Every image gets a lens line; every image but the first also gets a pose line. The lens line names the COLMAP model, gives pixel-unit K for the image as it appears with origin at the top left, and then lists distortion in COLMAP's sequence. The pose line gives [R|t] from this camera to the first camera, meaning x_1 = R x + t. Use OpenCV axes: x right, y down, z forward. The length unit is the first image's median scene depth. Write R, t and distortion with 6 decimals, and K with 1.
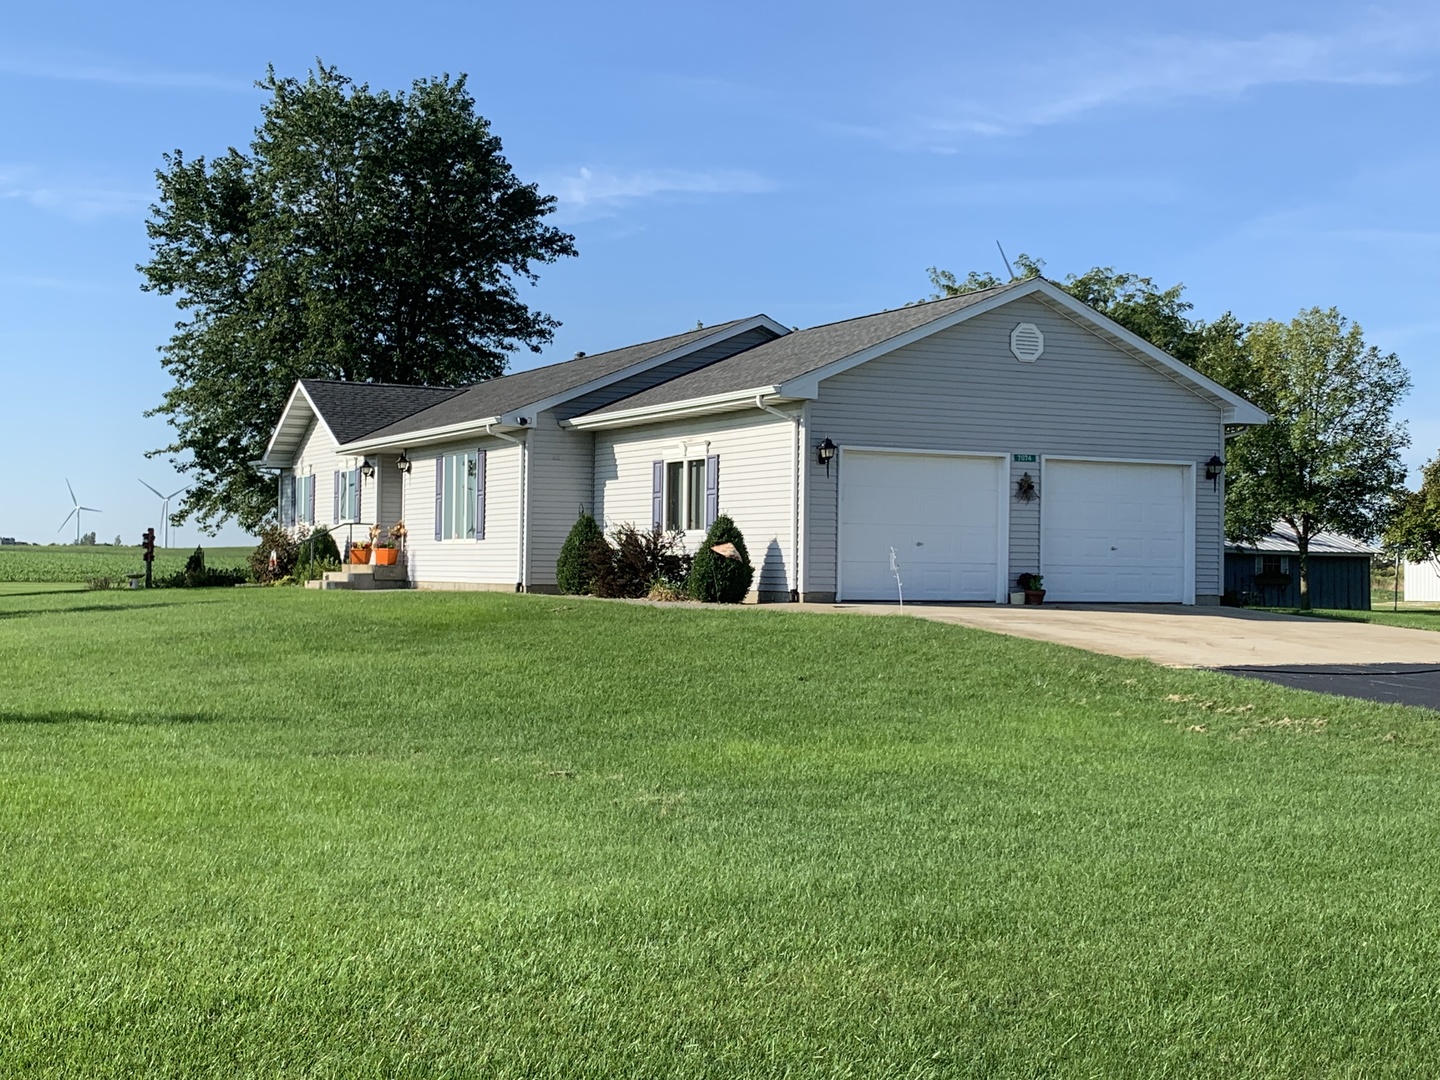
lens RADIAL K [[1848.4, 0, 759.4], [0, 1848.4, 539.8], [0, 0, 1]] dist [0.370508, -1.363395]
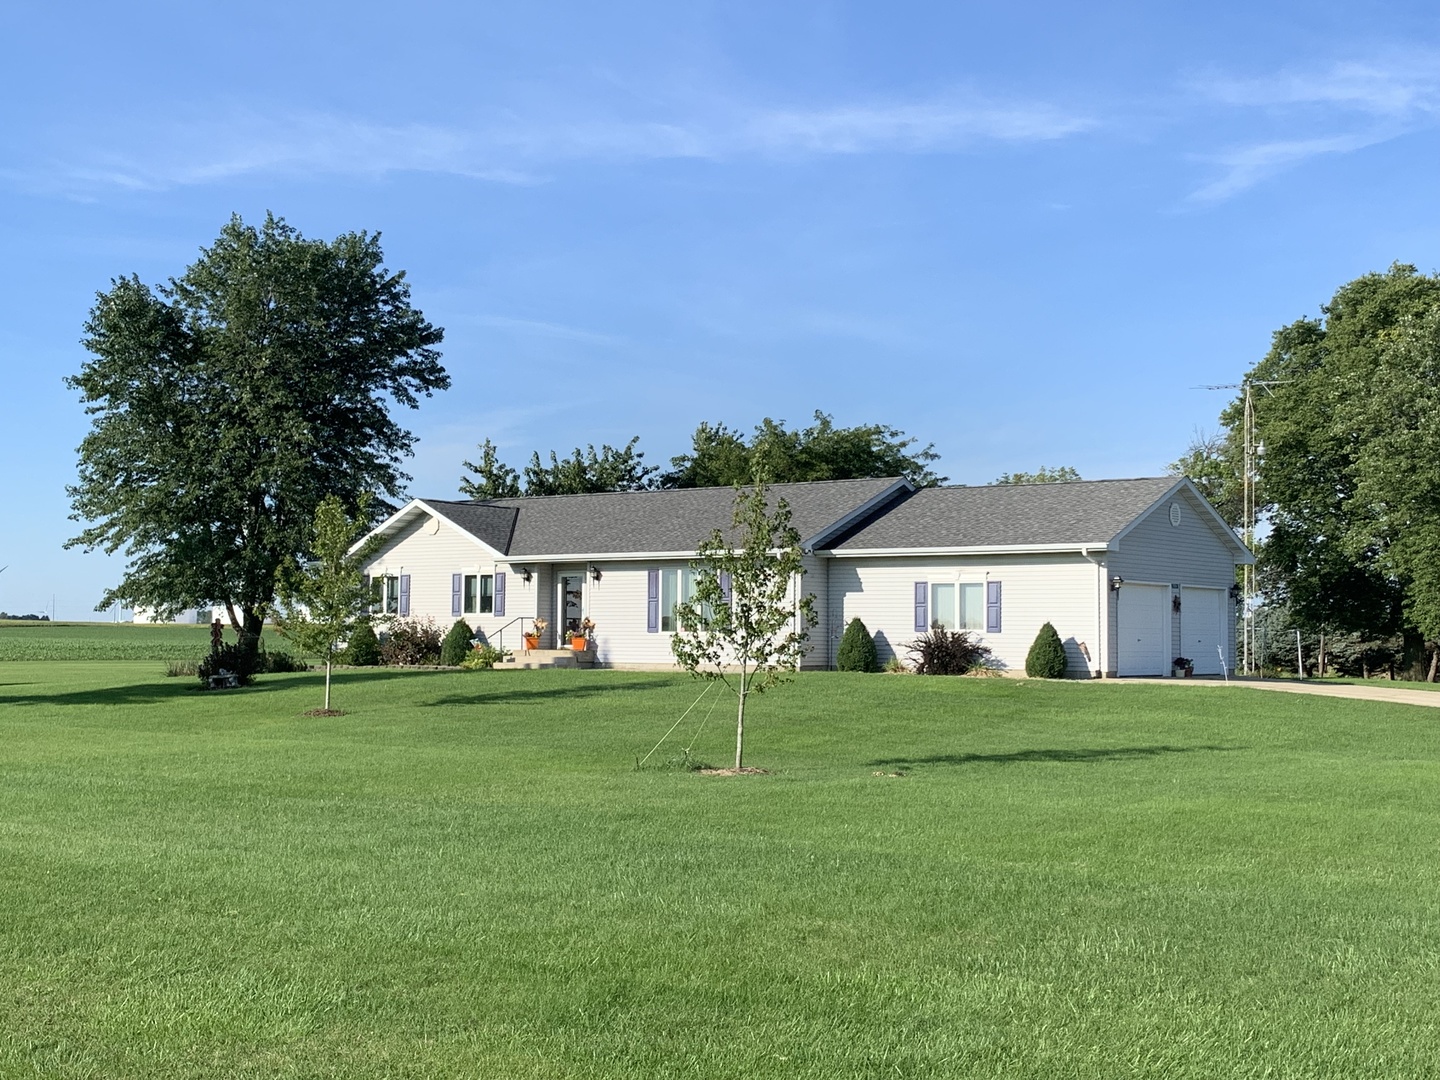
lens RADIAL K [[1872.2, 0, 720.0], [0, 1872.2, 540.0], [0, 0, 1]] dist [0.082763, -0.082480]
pose [[0.897681, 0.019336, 0.440220, -0.721520], [-0.004812, 0.999407, -0.034086, -0.020488], [-0.440619, 0.028480, 0.897242, -0.225584]]
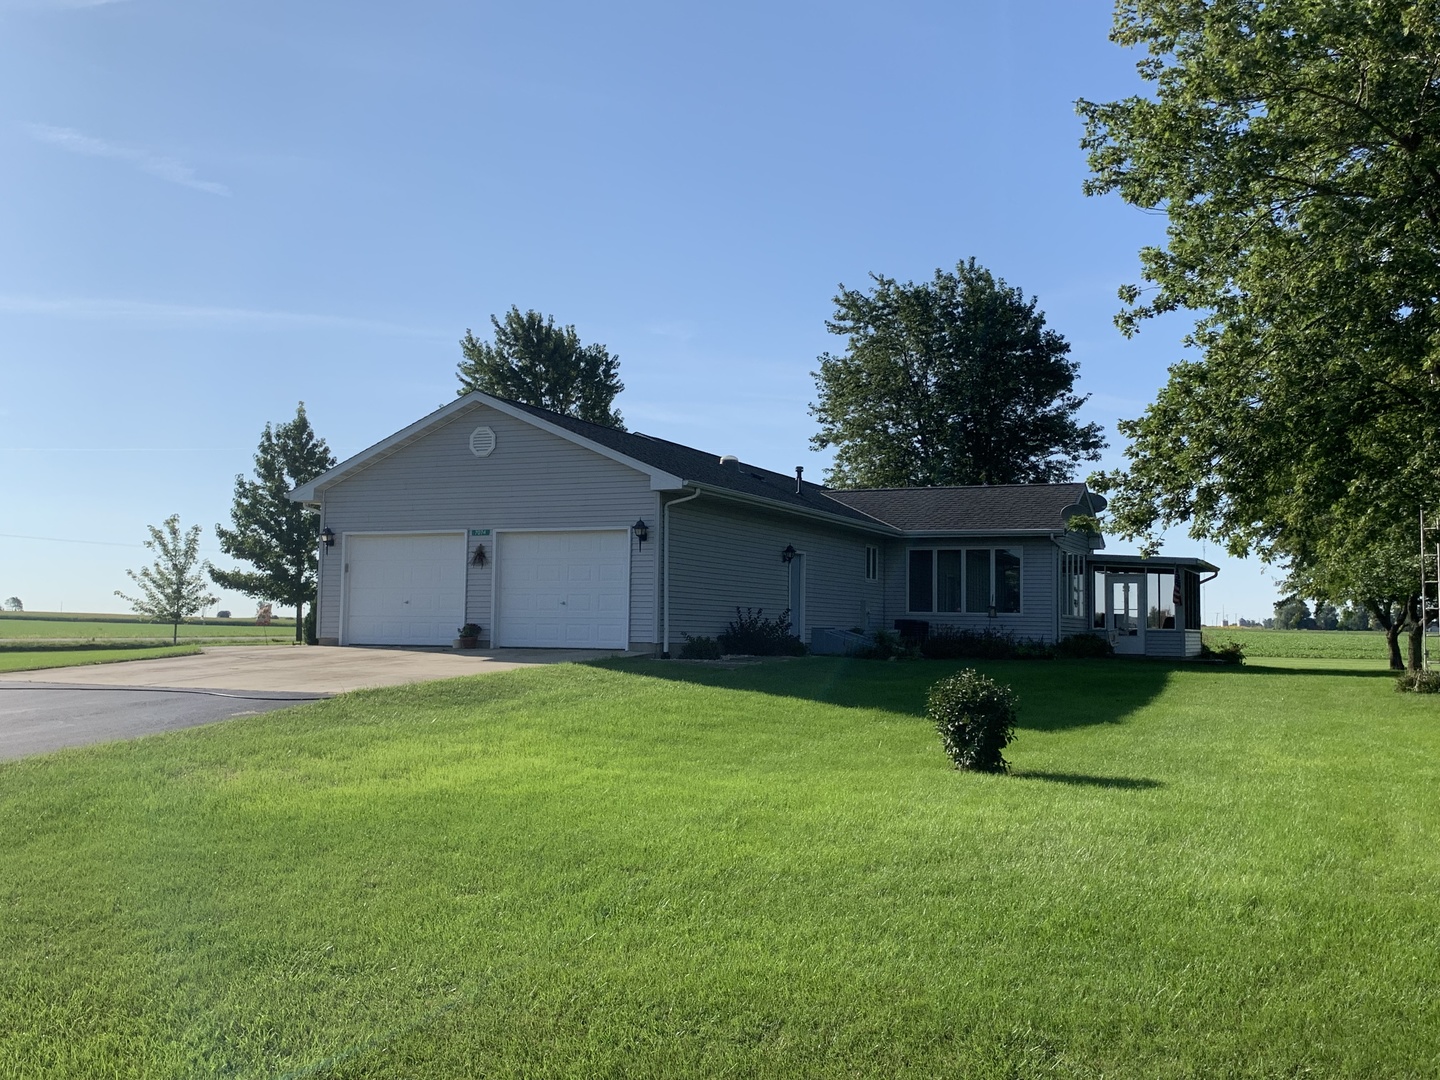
lens RADIAL K [[1414.2, 0, 720.0], [0, 1414.2, 540.0], [0, 0, 1]] dist [0.005715, 0.001846]
pose [[0.642455, -0.053700, -0.764440, 0.759819], [0.005764, 0.997852, -0.065252, 0.019122], [0.766302, 0.037516, 0.641384, 0.395801]]
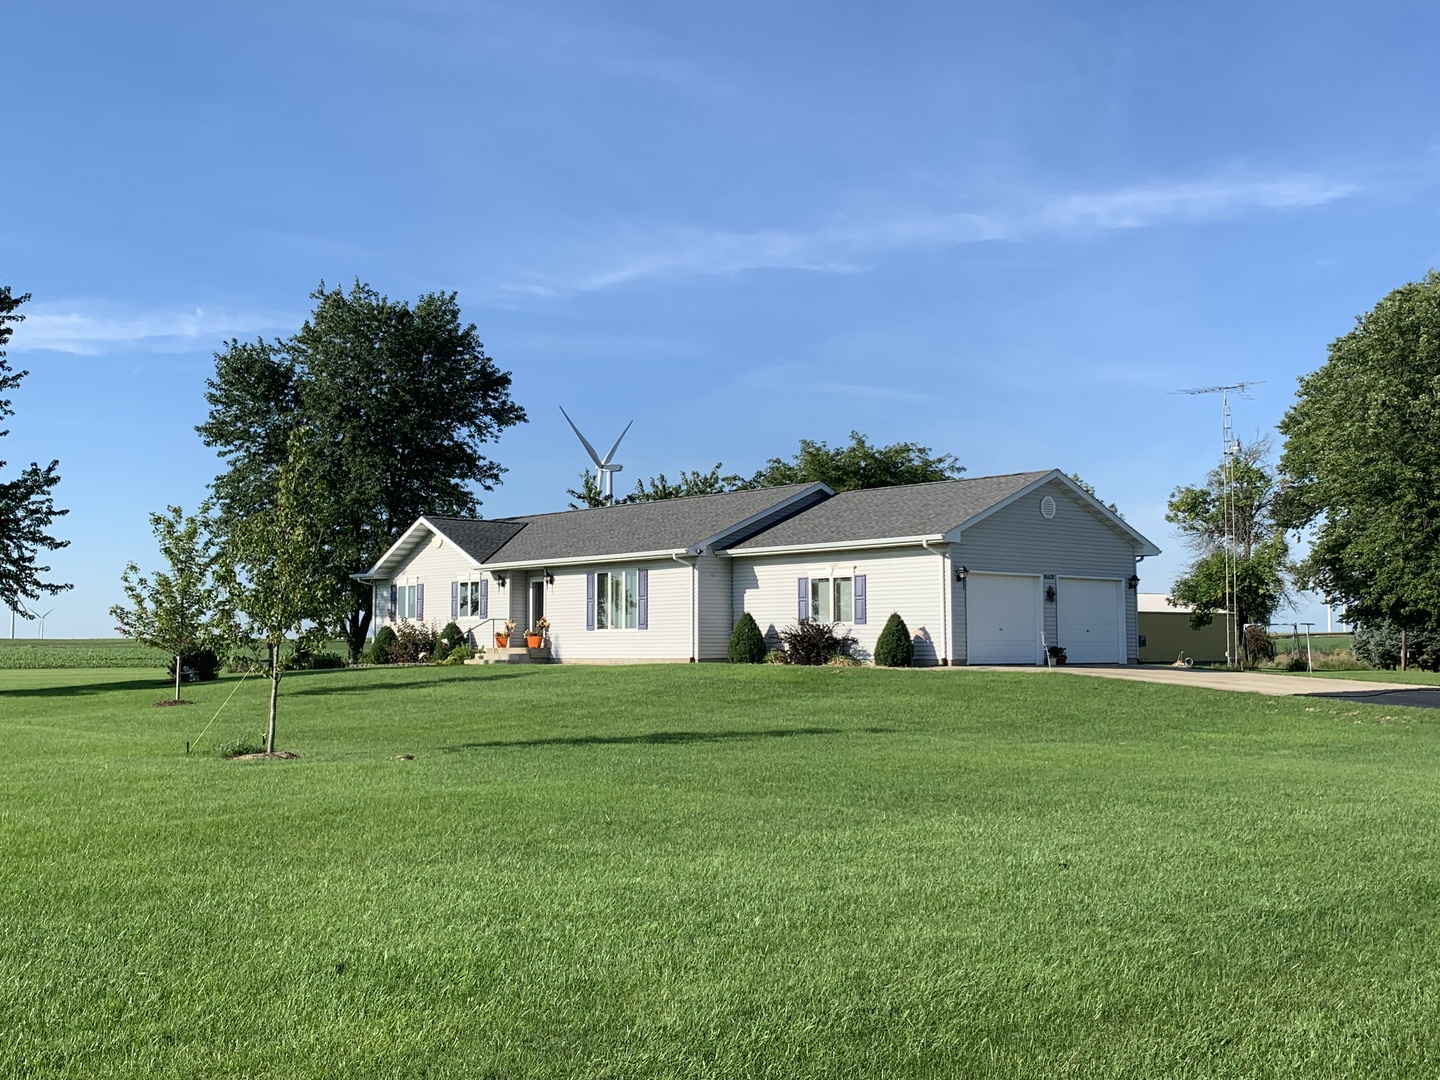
lens RADIAL K [[1548.2, 0, 720.0], [0, 1548.2, 540.0], [0, 0, 1]] dist [0.174279, -0.595449]
pose [[0.968406, 0.003122, 0.249361, -0.379006], [0.010350, 0.998557, -0.052699, -0.005105], [-0.249166, 0.053615, 0.966976, -0.211389]]
